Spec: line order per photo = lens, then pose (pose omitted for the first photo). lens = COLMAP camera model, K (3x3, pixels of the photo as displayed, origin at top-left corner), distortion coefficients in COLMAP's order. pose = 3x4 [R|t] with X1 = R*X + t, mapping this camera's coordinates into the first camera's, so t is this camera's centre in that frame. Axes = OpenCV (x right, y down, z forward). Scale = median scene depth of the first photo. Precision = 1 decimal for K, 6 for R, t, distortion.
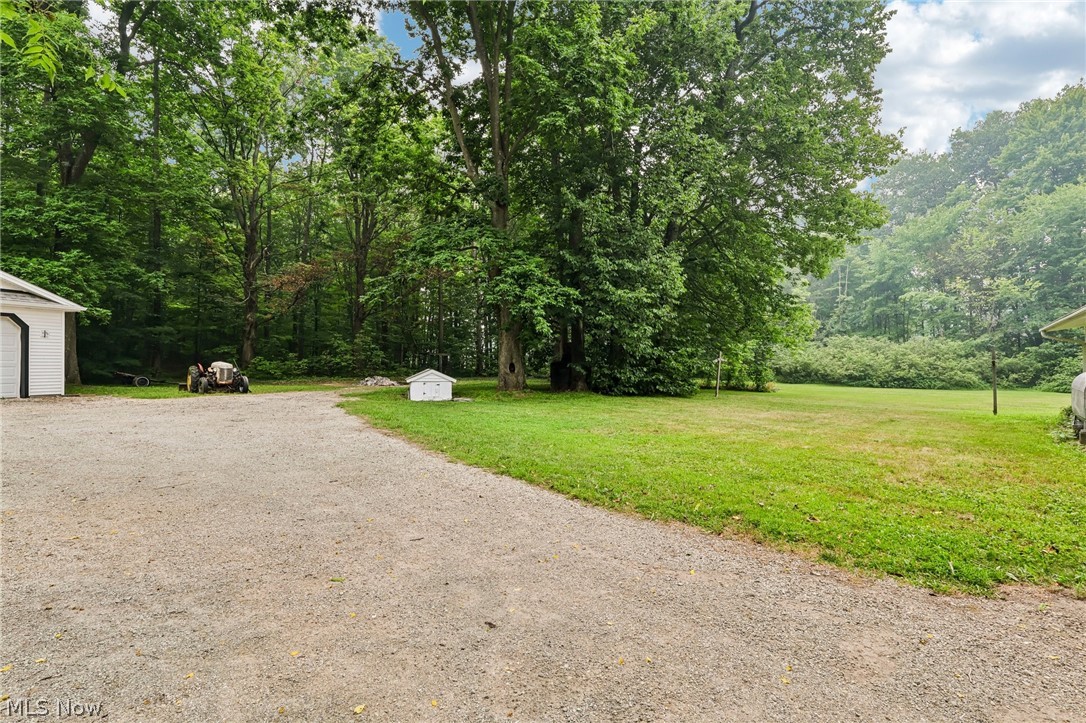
lens RADIAL K [[498.1, 0, 543.0], [0, 498.1, 361.5], [0, 0, 1]] dist [-0.001706, 0.001635]
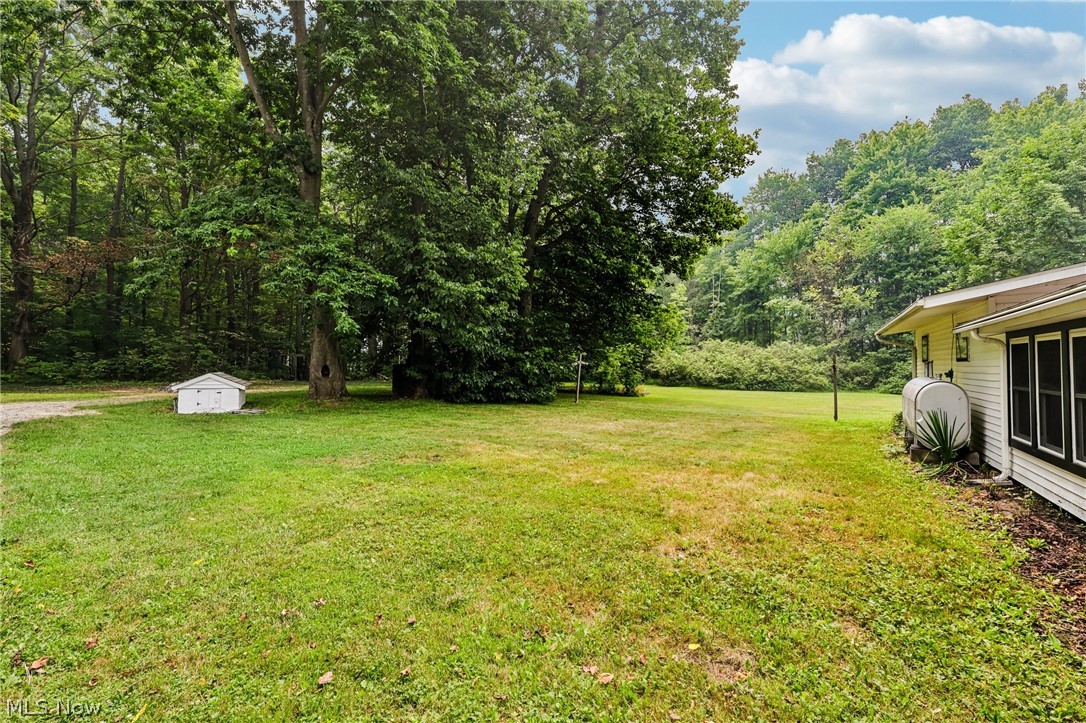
lens RADIAL K [[497.3, 0, 539.8], [0, 497.3, 360.7], [0, 0, 1]] dist [-0.001037, -0.000108]
pose [[0.983002, 0.004966, 0.183526, 0.084485], [-0.003844, 0.999972, -0.006468, -0.000851], [-0.183553, 0.005653, 0.982994, 0.079402]]
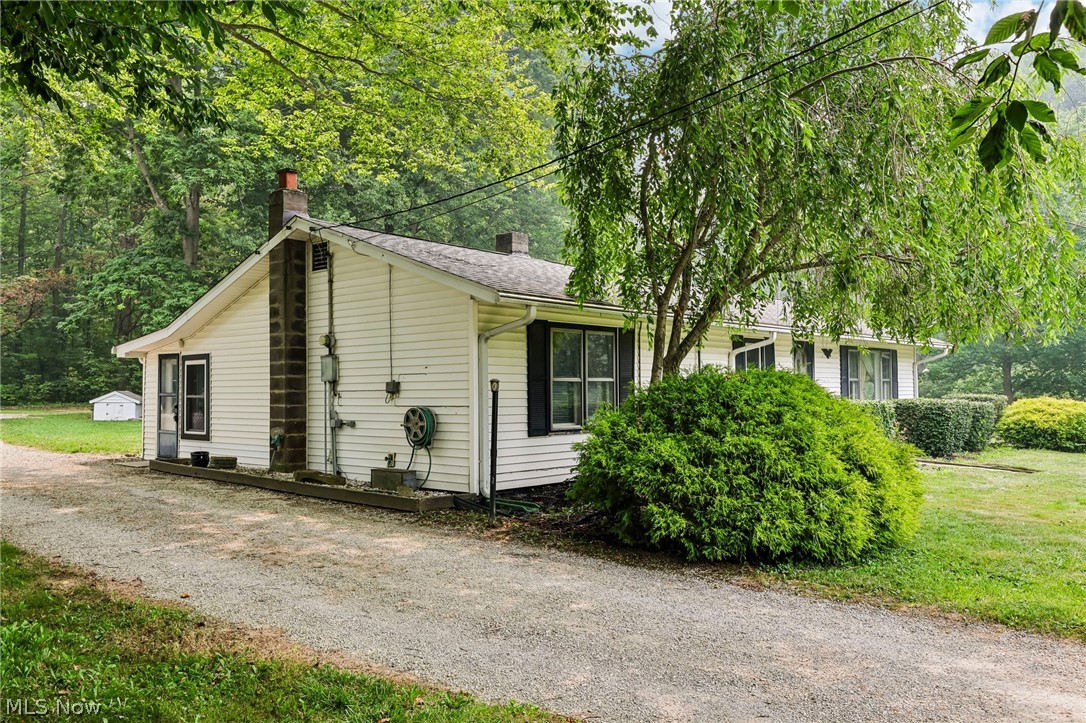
lens RADIAL K [[848.0, 0, 543.0], [0, 848.0, 361.5], [0, 0, 1]] dist [0.000949, 0.000462]
pose [[0.999920, -0.002482, -0.012410, 0.422817], [0.002128, 0.999592, -0.028477, 0.003878], [0.012476, 0.028449, 0.999517, -0.474874]]
